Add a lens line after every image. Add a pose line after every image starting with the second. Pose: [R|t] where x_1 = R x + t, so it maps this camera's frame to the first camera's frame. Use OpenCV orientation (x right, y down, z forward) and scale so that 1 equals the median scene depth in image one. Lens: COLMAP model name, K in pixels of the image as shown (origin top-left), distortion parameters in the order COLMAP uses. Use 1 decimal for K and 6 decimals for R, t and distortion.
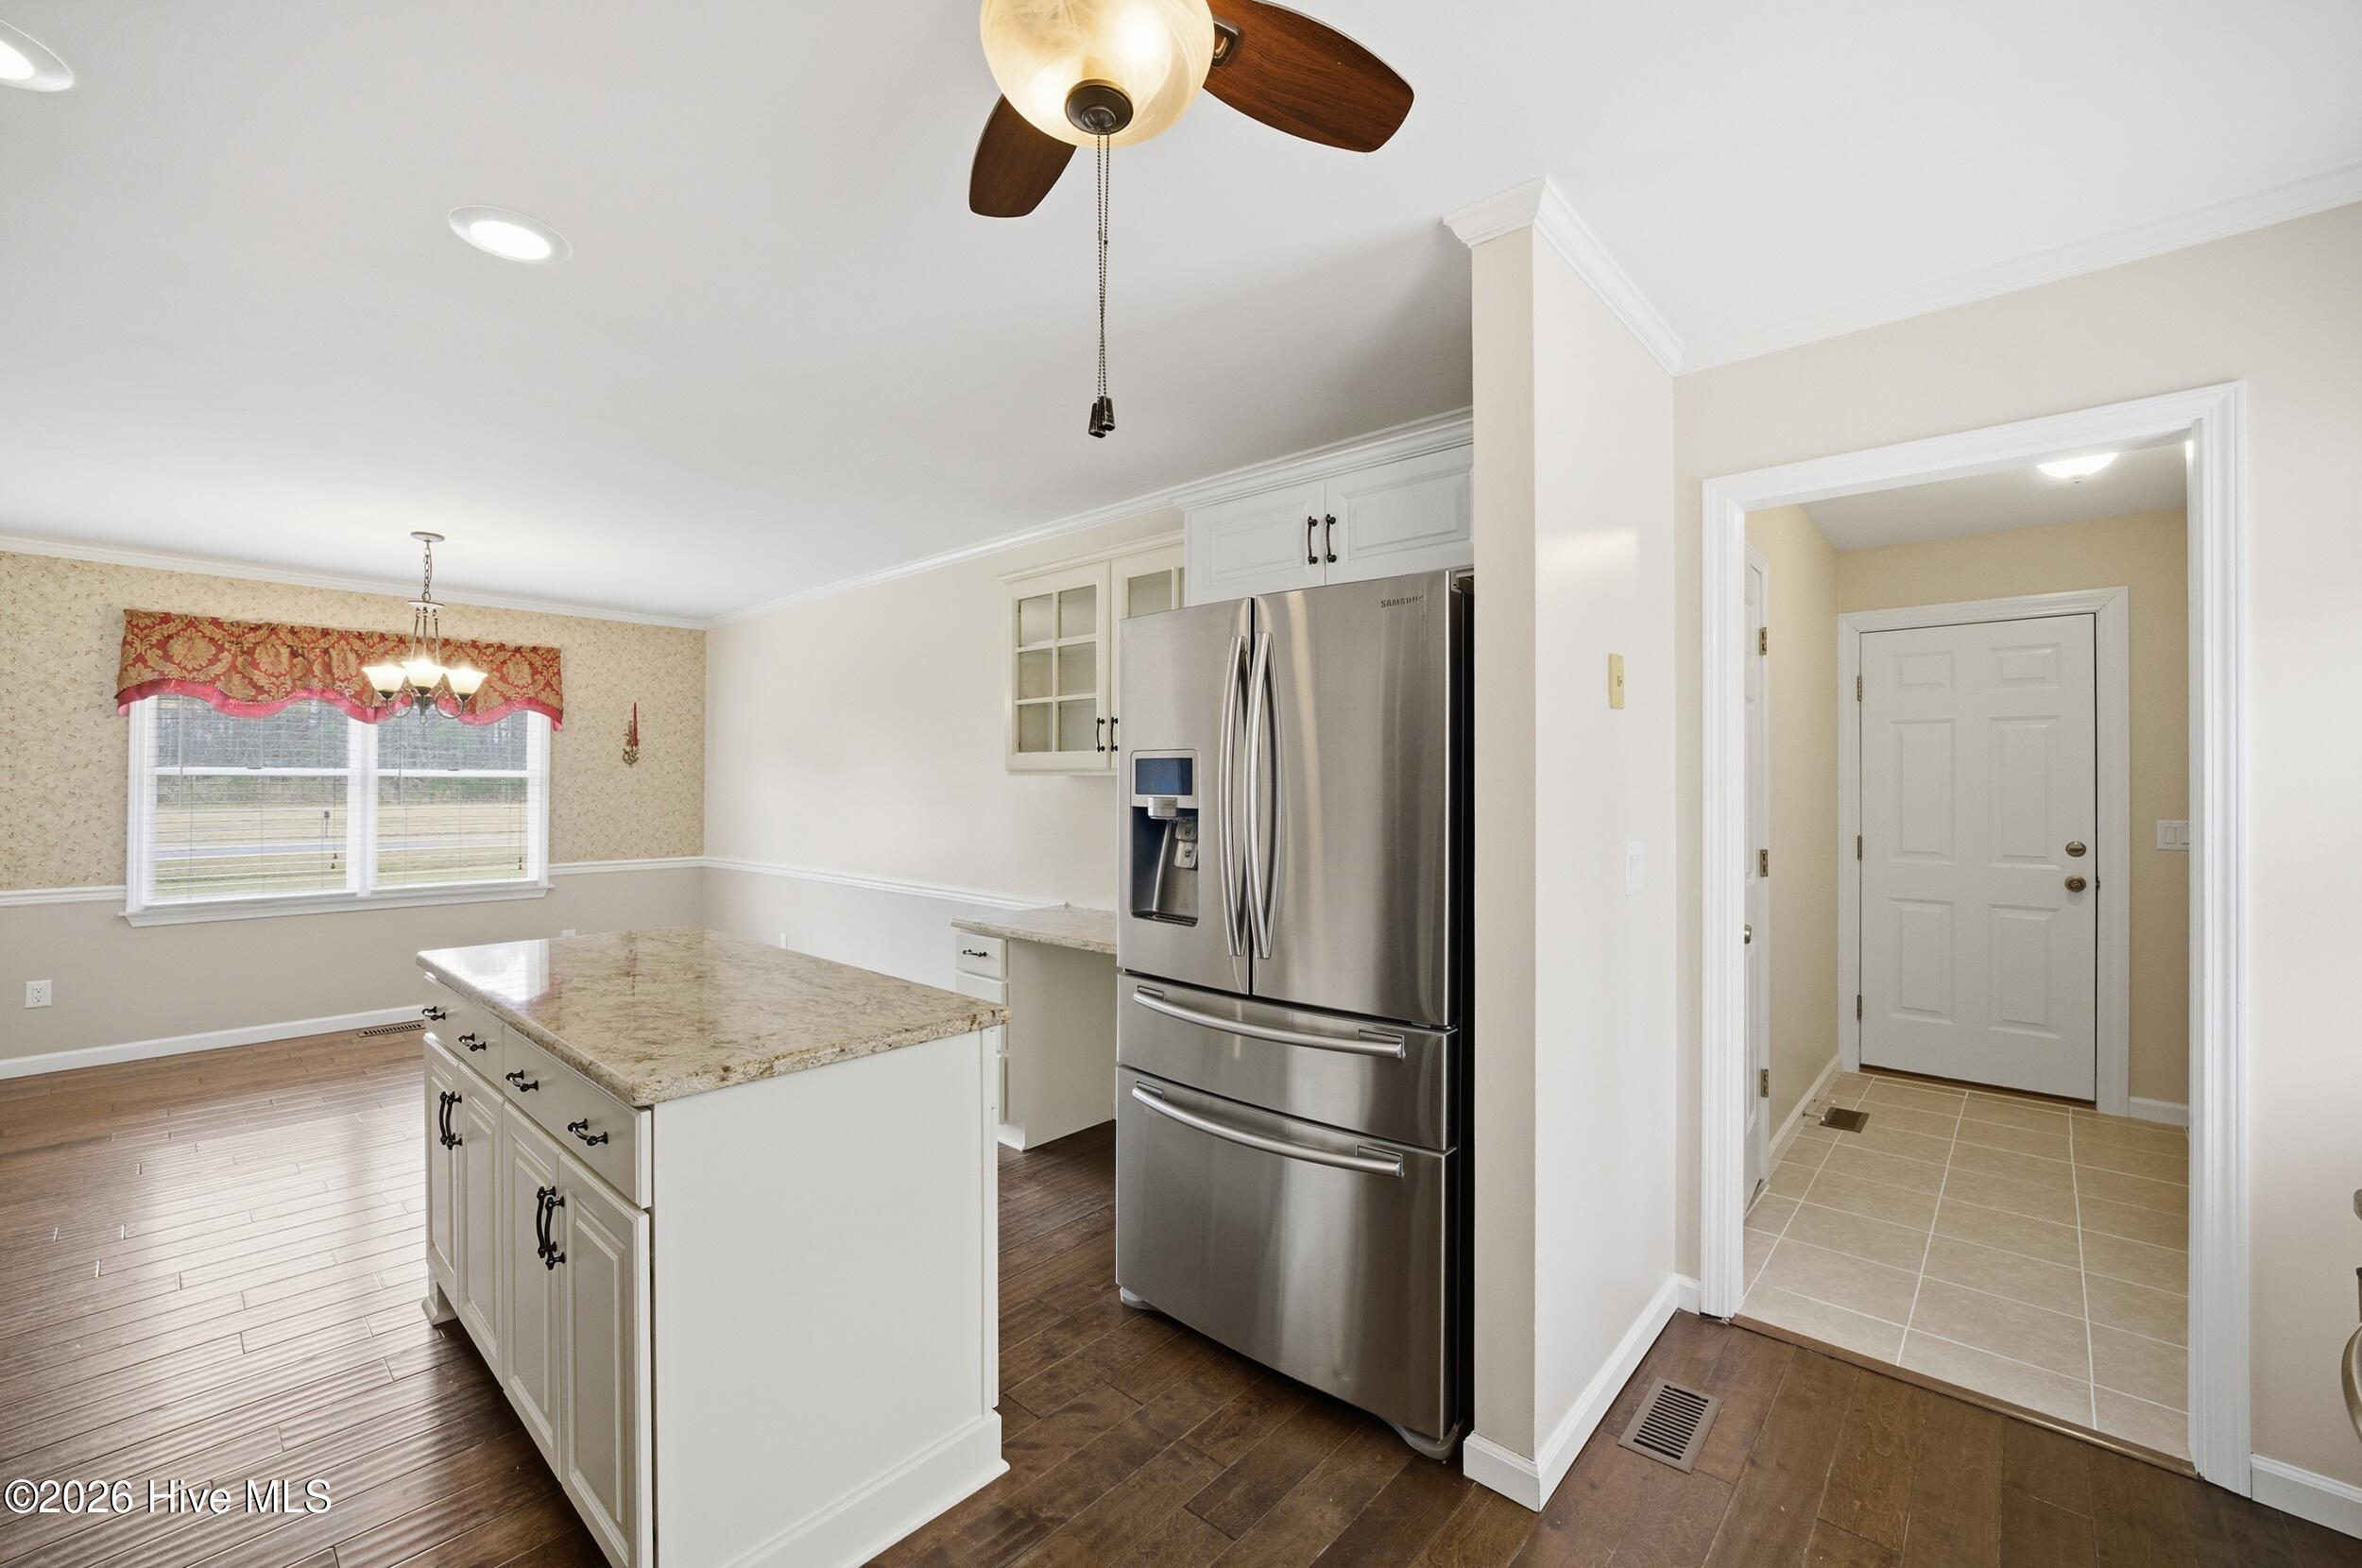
lens RADIAL K [[951.8, 0, 1186.5], [0, 951.8, 782.0], [0, 0, 1]] dist [-0.023918, 0.005717]
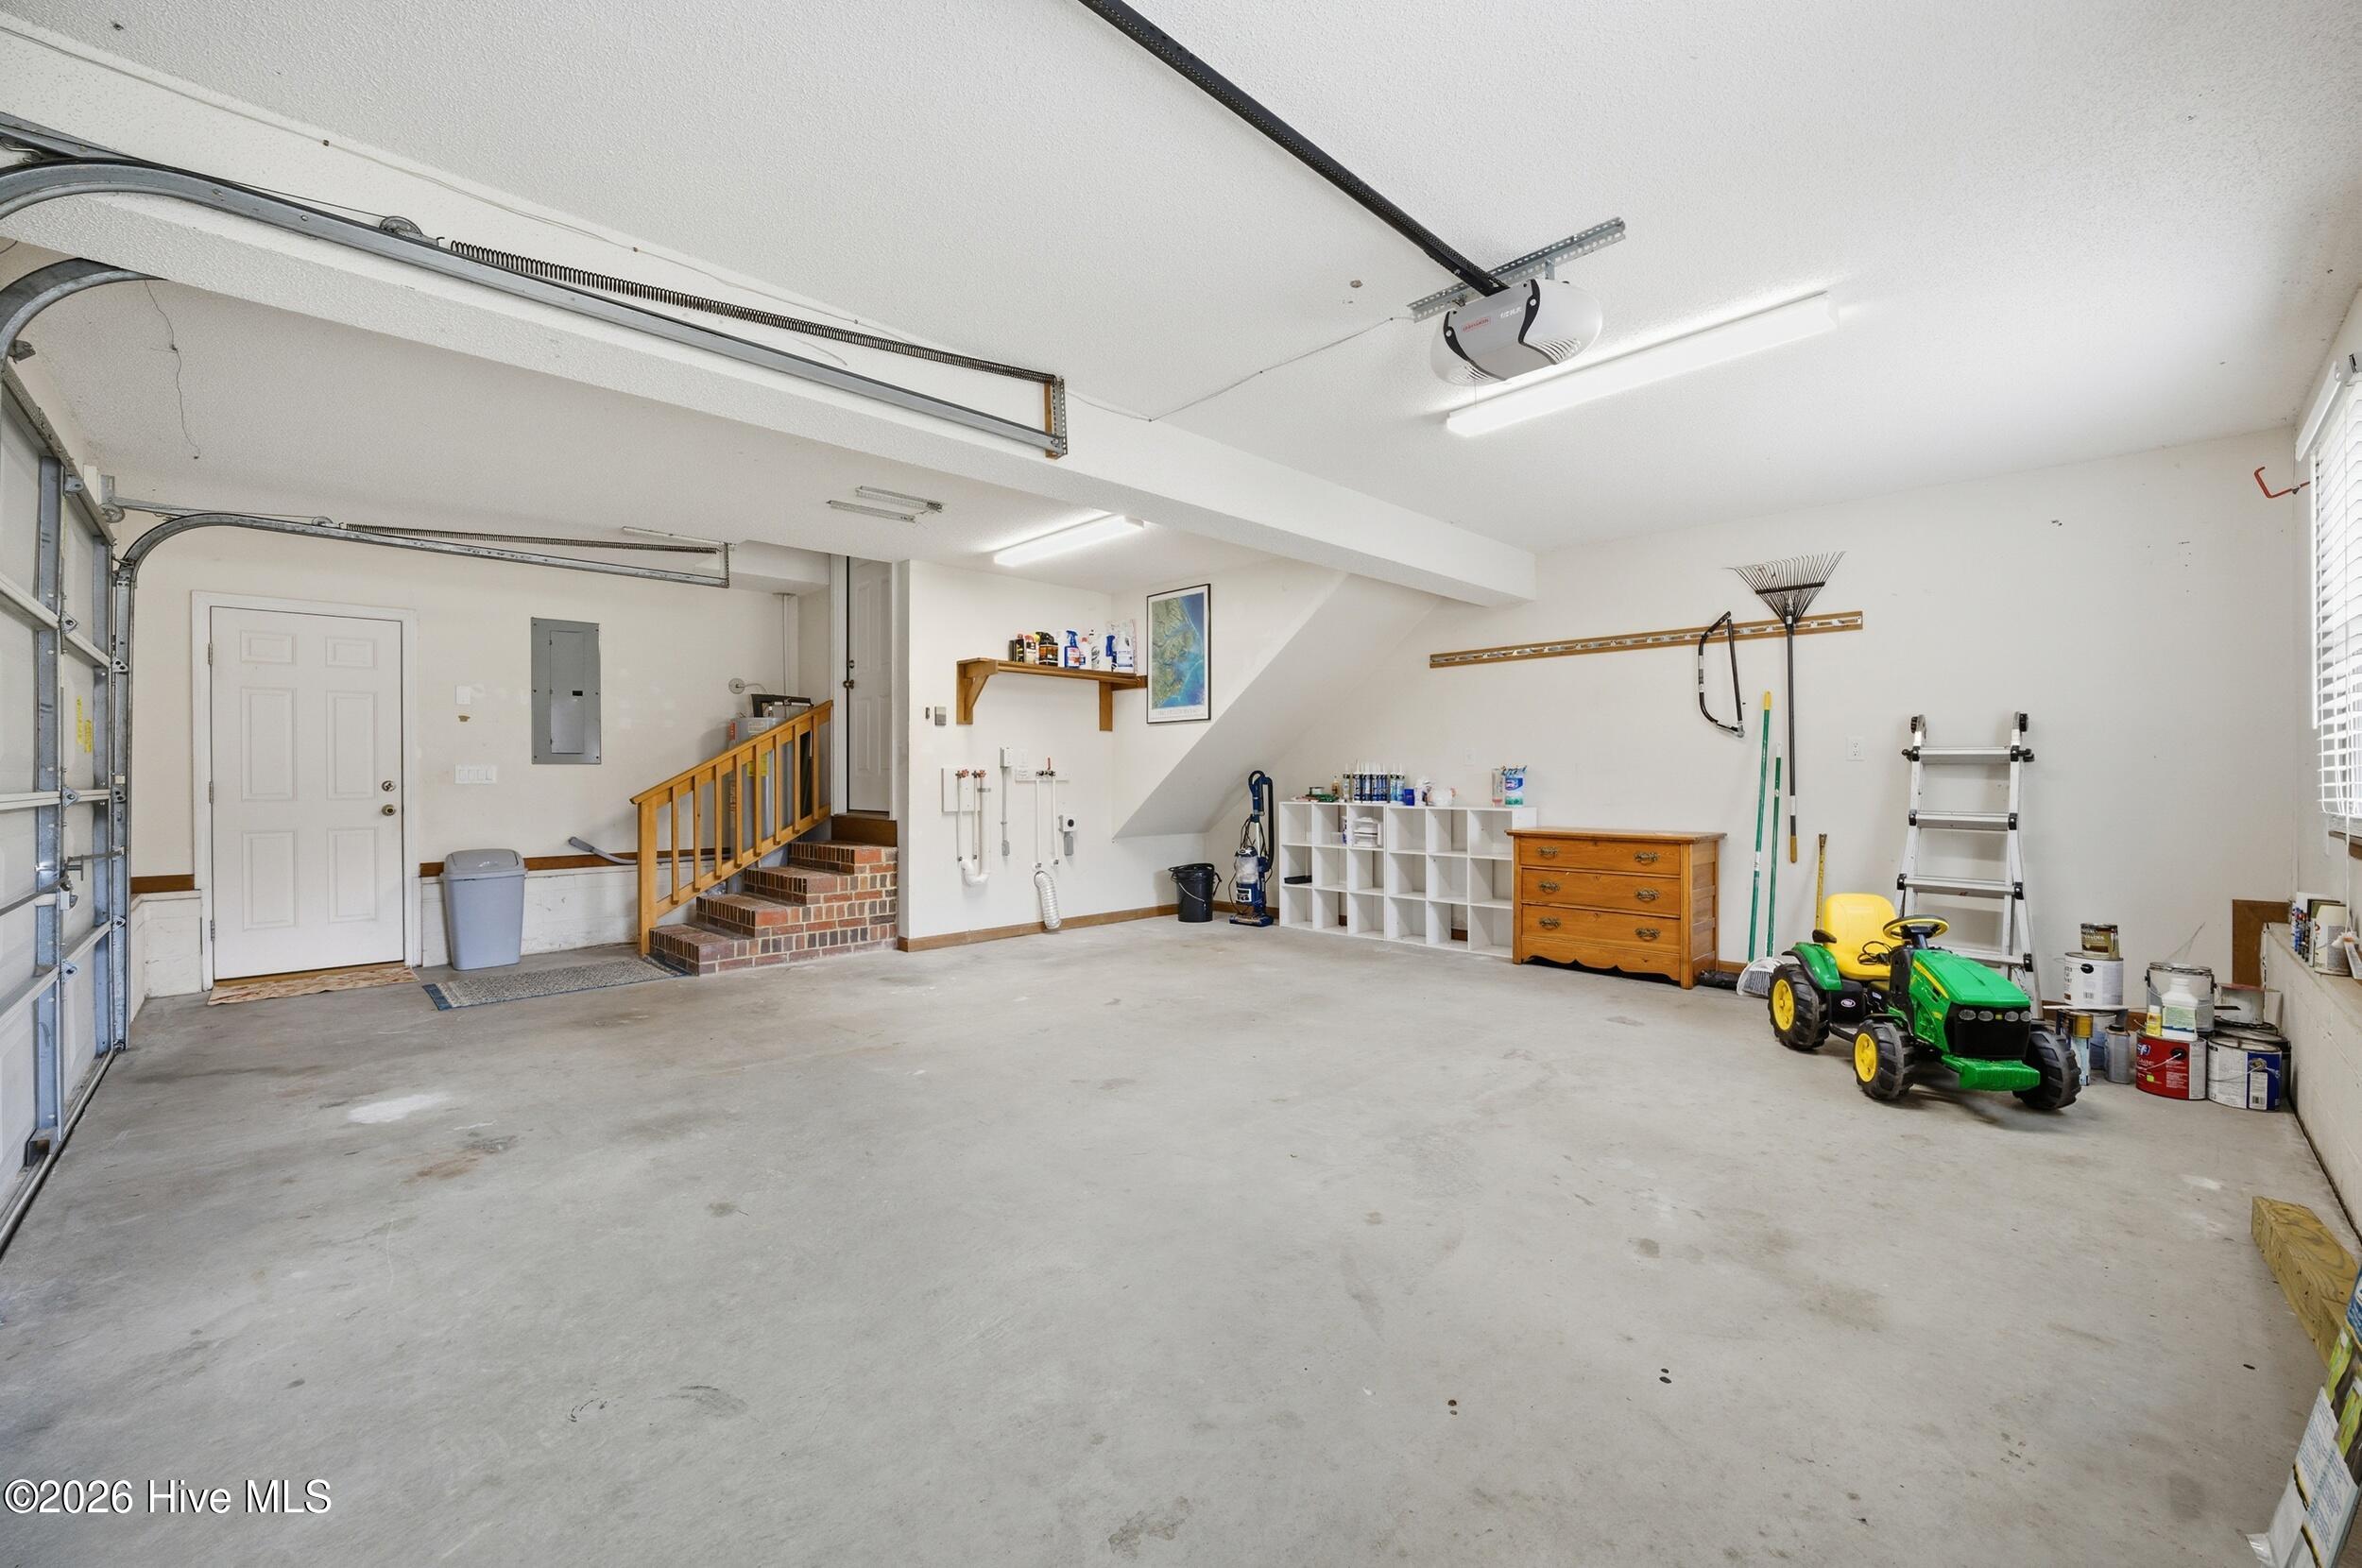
lens RADIAL K [[951.8, 0, 1171.2], [0, 951.8, 780.0], [0, 0, 1]] dist [-0.023918, 0.005717]
pose [[0.064542, -0.008448, 0.997879, -0.417666], [-0.000119, 0.999964, 0.008473, 0.050235], [-0.997915, -0.000666, 0.064539, -0.301346]]
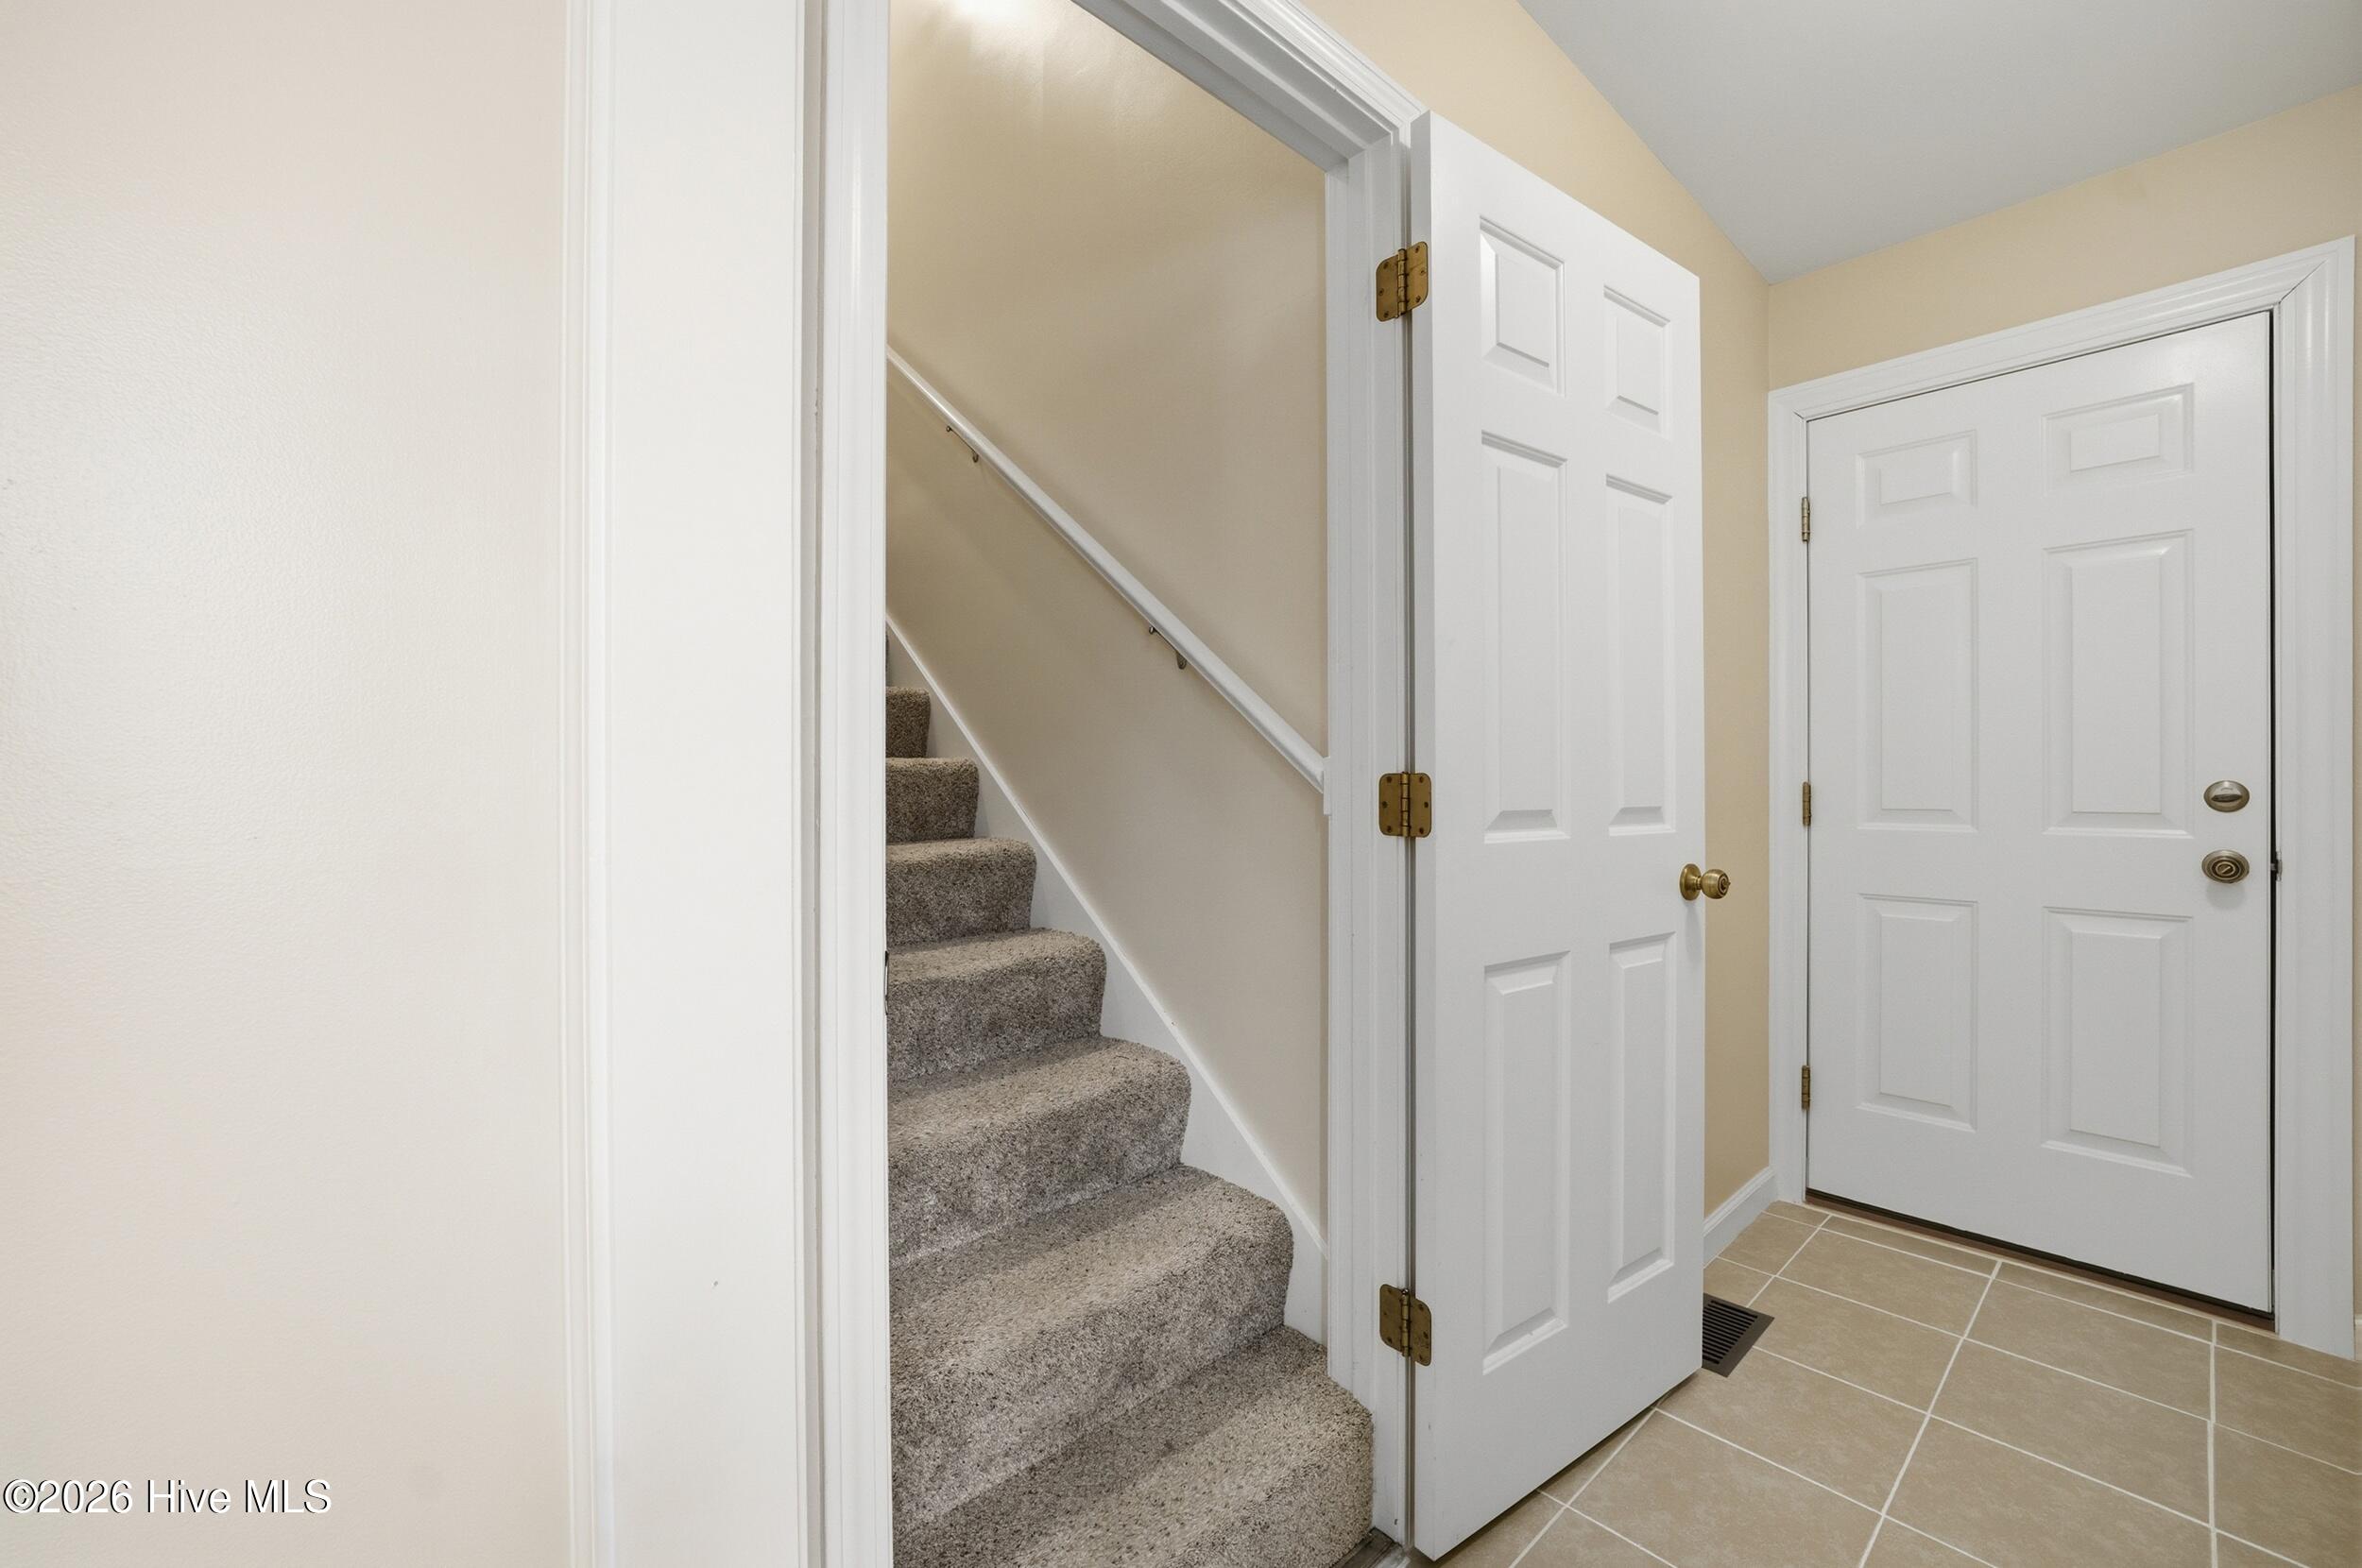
lens RADIAL K [[951.8, 0, 1168.8], [0, 951.8, 781.1], [0, 0, 1]] dist [-0.023918, 0.005717]
pose [[0.994825, -0.006787, -0.101381, 0.448705], [0.007369, 0.999958, 0.005373, 0.057149], [0.101340, -0.006092, 0.994833, 0.458035]]
